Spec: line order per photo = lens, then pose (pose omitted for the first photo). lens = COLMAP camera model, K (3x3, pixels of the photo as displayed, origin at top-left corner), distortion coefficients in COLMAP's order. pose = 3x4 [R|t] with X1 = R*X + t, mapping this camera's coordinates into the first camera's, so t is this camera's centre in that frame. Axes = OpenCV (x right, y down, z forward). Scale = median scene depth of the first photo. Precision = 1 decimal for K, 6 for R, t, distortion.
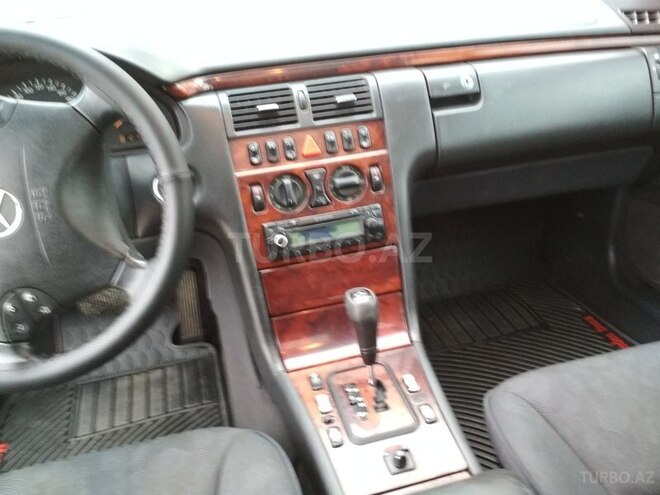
lens RADIAL K [[592.5, 0, 334.8], [0, 592.5, 245.8], [0, 0, 1]] dist [0.086621, -0.177622]
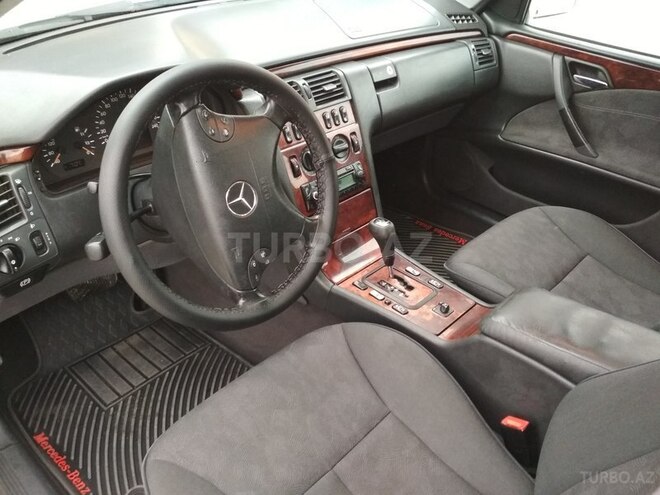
lens RADIAL K [[592.5, 0, 334.8], [0, 592.5, 245.8], [0, 0, 1]] dist [0.086621, -0.177622]
pose [[0.838314, -0.198462, 0.507781, -0.751987], [0.152886, 0.979595, 0.130461, -0.064966], [-0.523311, -0.031735, 0.851550, -0.203075]]
